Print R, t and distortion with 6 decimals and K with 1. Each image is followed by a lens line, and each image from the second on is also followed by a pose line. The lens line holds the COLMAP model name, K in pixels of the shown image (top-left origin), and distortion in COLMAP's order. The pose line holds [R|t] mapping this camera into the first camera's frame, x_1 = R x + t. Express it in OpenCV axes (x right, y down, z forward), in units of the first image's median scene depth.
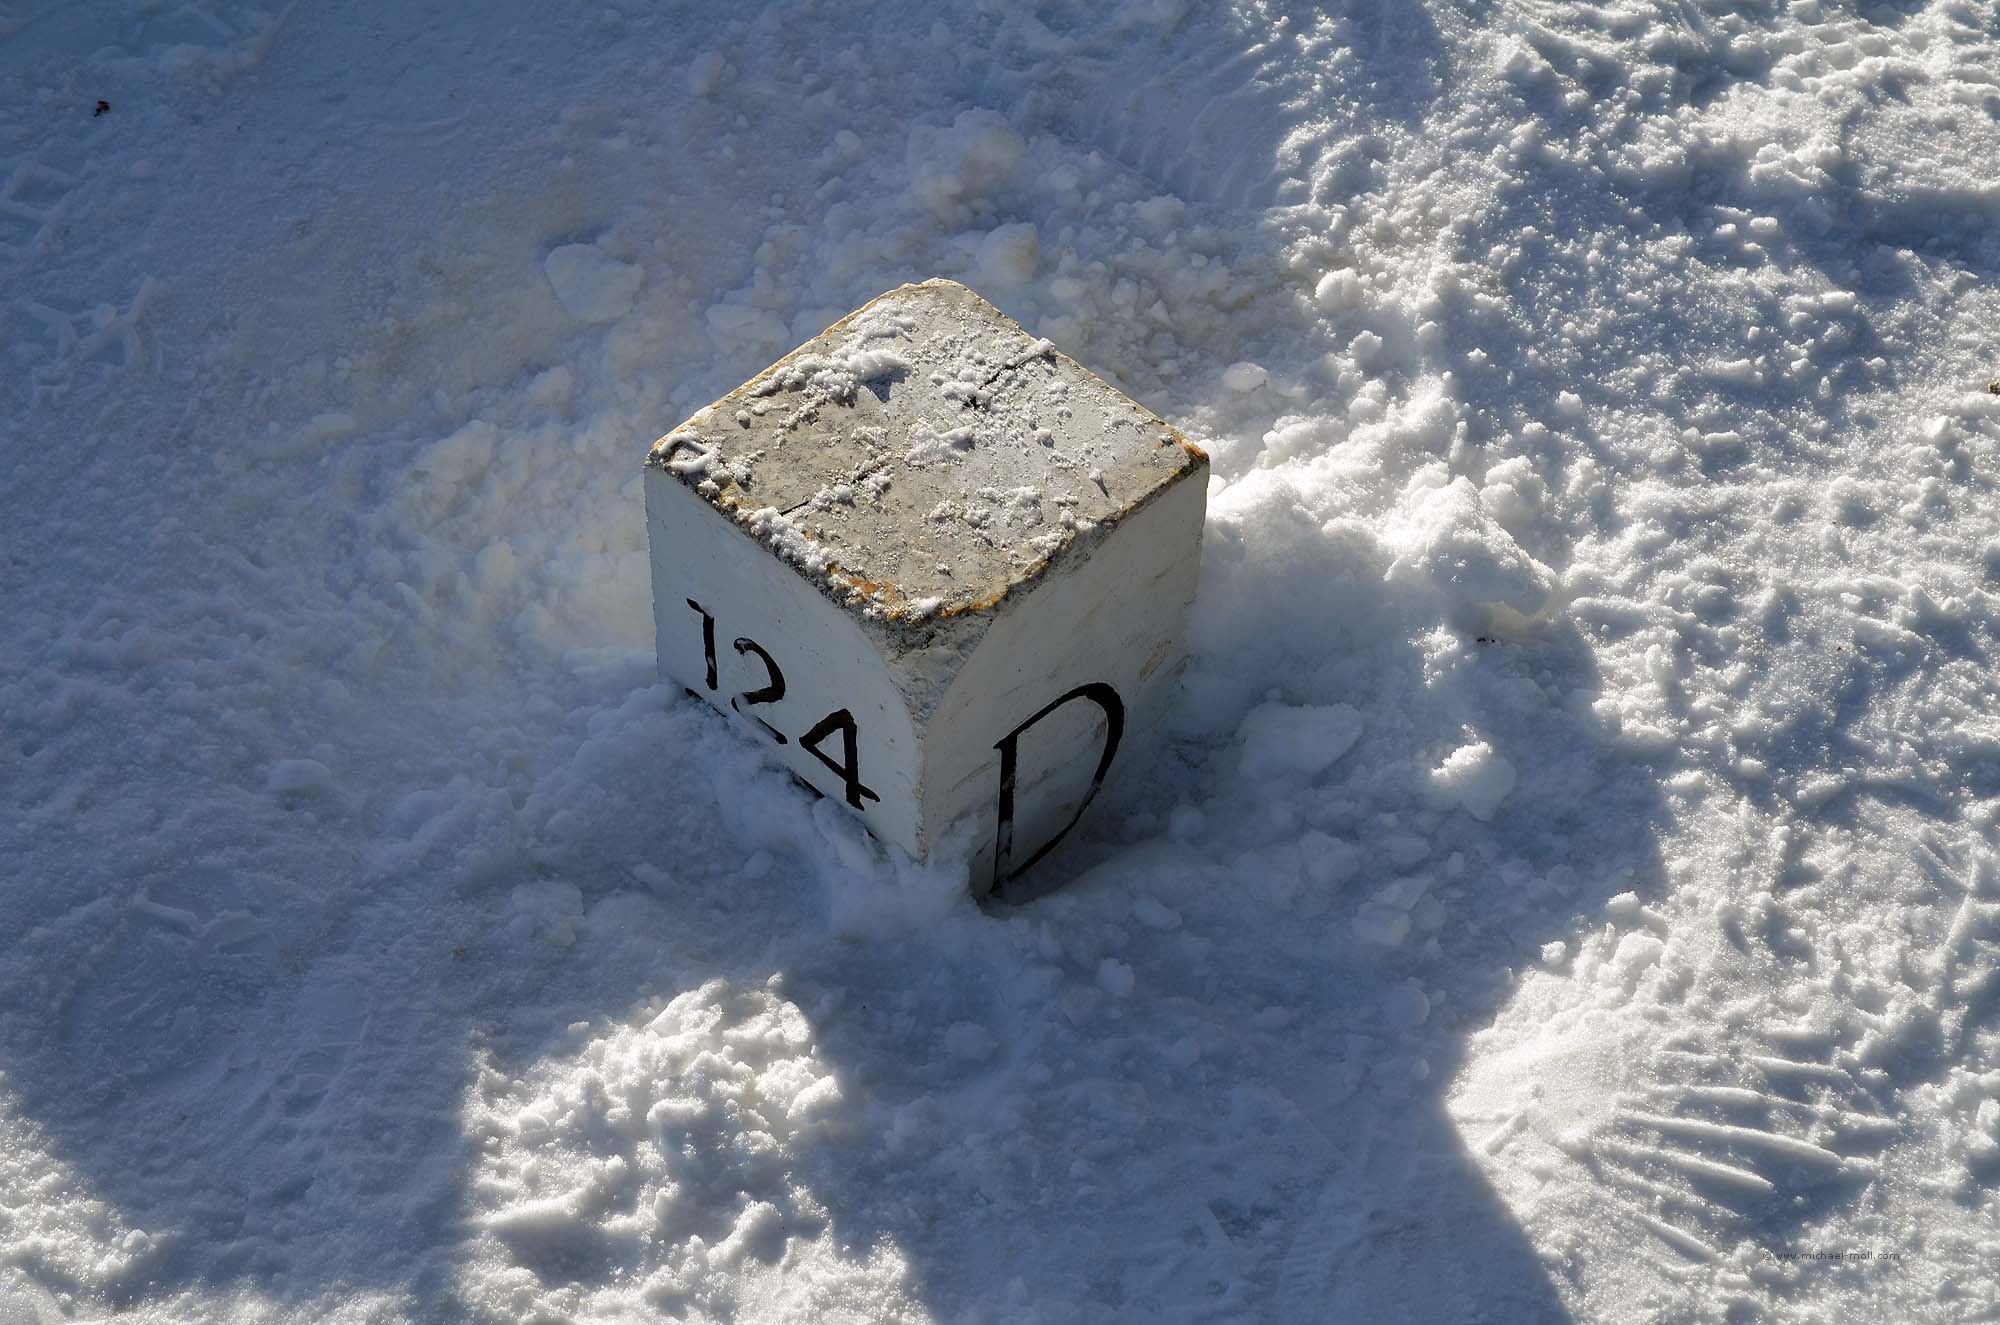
lens RADIAL K [[3133.2, 0, 1000.0], [0, 3133.2, 662.5], [0, 0, 1]] dist [0.009157, -0.088421]
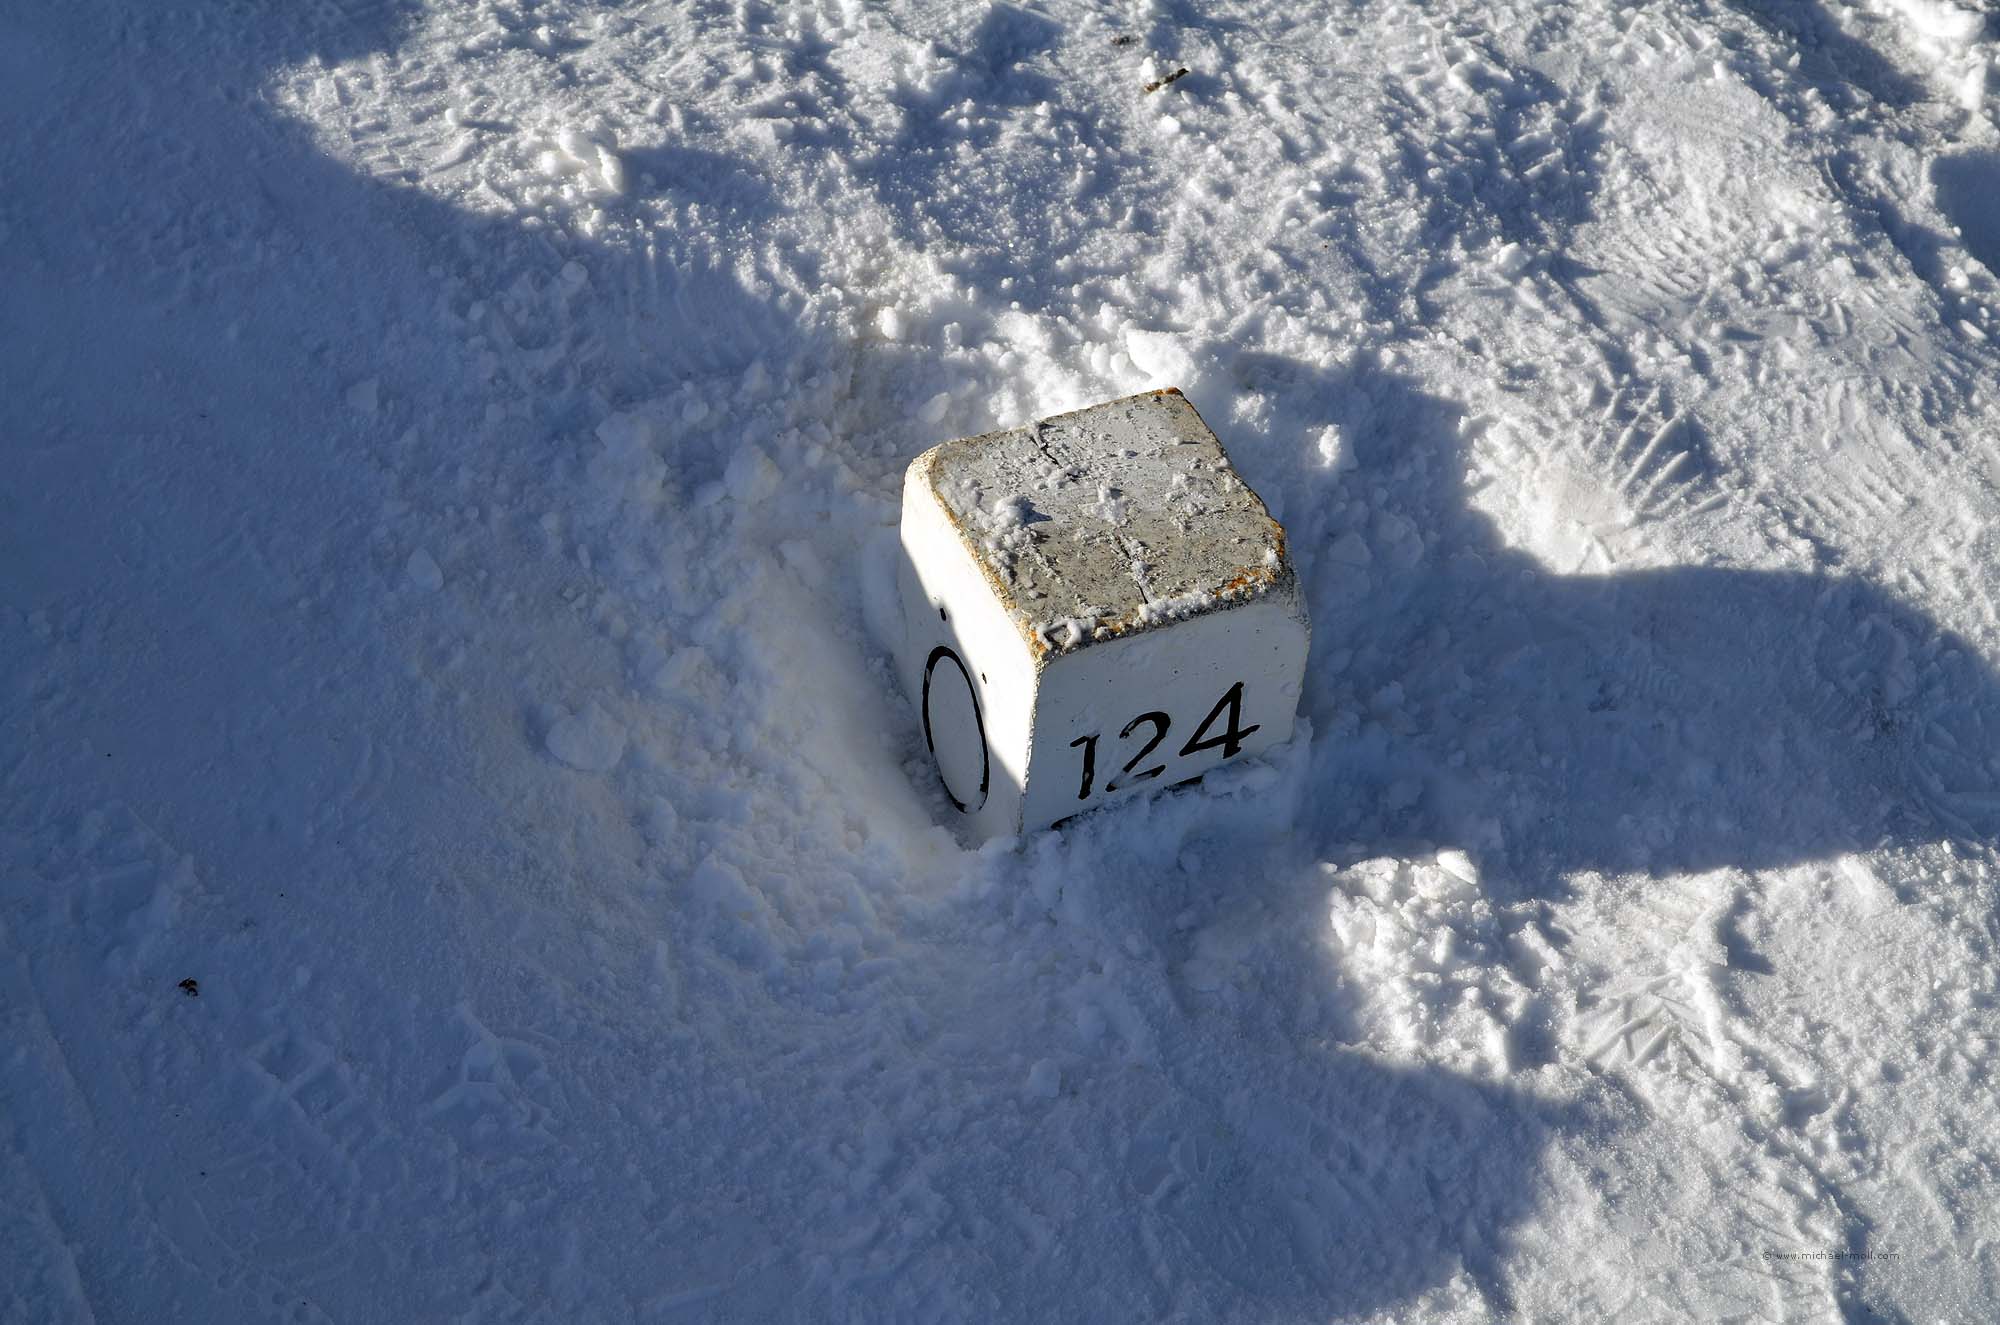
lens RADIAL K [[3133.2, 0, 1000.0], [0, 3133.2, 662.5], [0, 0, 1]] dist [0.009157, -0.088421]
pose [[0.344633, -0.663759, 0.663817, -0.900892], [0.653727, 0.677184, 0.337731, -0.473595], [-0.673698, 0.317562, 0.667297, 0.182464]]
